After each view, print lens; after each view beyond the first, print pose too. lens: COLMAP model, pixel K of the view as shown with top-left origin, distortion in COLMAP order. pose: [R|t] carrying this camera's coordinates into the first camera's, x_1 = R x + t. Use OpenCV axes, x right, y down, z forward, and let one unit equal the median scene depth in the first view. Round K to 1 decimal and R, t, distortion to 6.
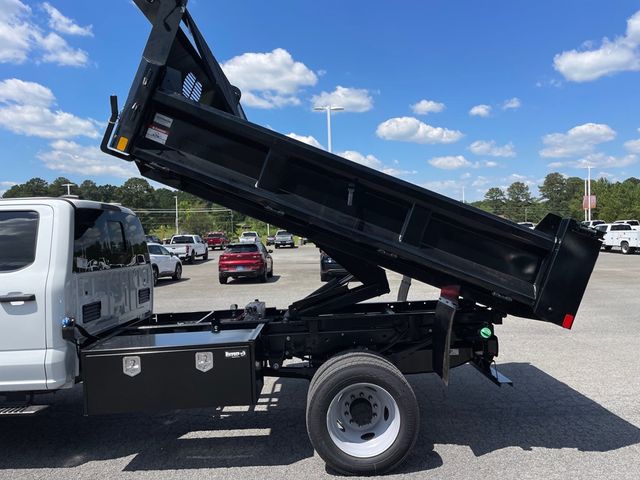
lens RADIAL K [[489.0, 0, 319.1], [0, 489.0, 244.4], [0, 0, 1]] dist [0.060879, -0.077094]
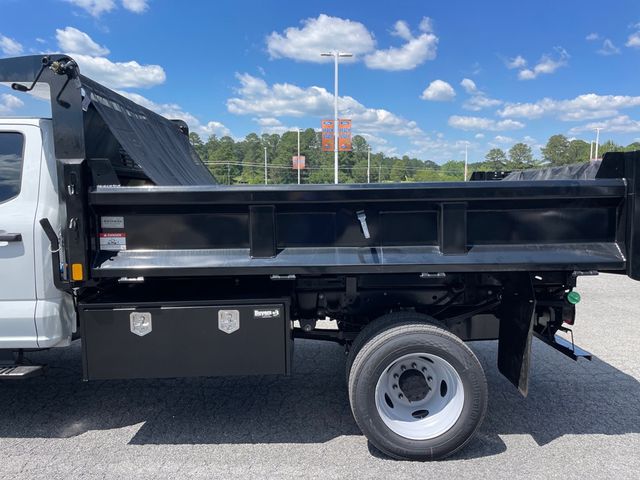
lens RADIAL K [[489.0, 0, 316.4], [0, 489.0, 245.5], [0, 0, 1]] dist [0.060879, -0.077094]
pose [[0.999532, 0.030516, 0.002348, -0.087580], [-0.030604, 0.995475, 0.089961, 0.031934], [0.000408, -0.089991, 0.995942, 0.183434]]
